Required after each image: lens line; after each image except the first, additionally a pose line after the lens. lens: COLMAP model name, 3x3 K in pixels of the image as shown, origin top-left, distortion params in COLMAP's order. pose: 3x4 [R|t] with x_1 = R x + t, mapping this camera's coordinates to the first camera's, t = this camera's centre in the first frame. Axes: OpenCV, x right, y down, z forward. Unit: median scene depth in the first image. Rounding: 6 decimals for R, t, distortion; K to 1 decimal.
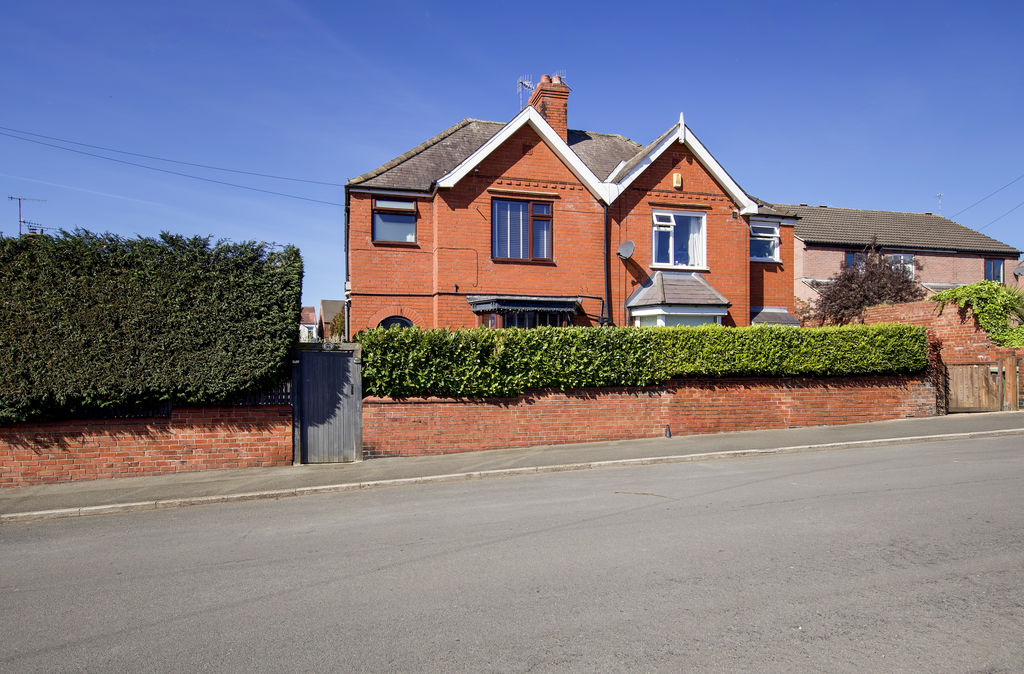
lens RADIAL K [[531.2, 0, 512.5], [0, 531.2, 336.7], [0, 0, 1]] dist [0.003687, -0.000109]
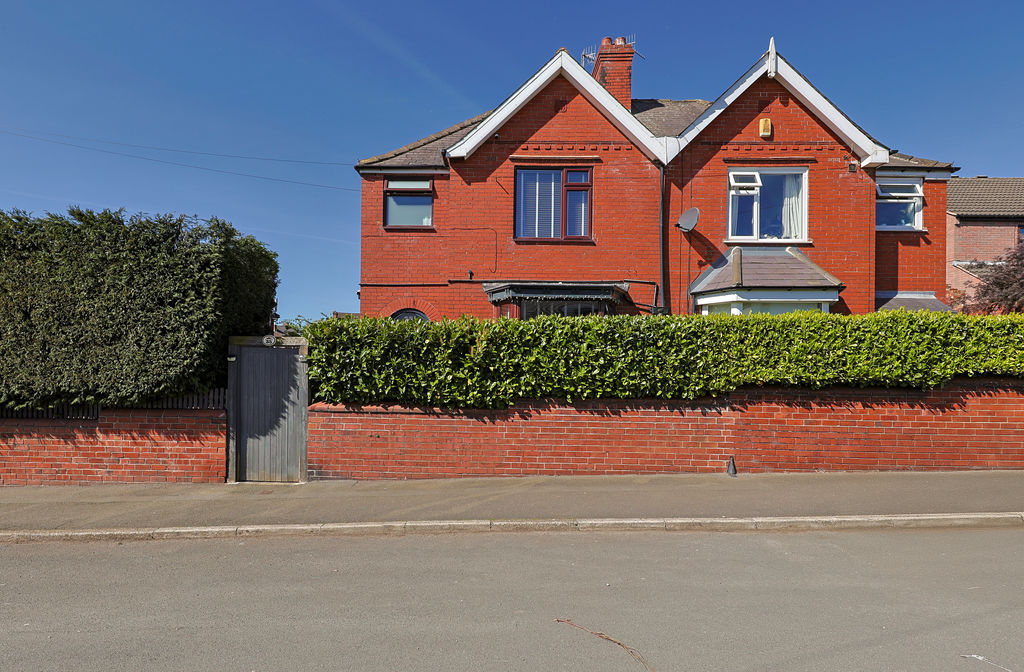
lens RADIAL K [[450.0, 0, 509.4], [0, 450.0, 343.3], [0, 0, 1]] dist [0.002855, -0.002018]
pose [[0.964686, 0.003018, -0.263387, 0.167397], [0.000877, 0.999892, 0.014670, 0.010085], [0.263403, -0.014383, 0.964579, 0.360171]]
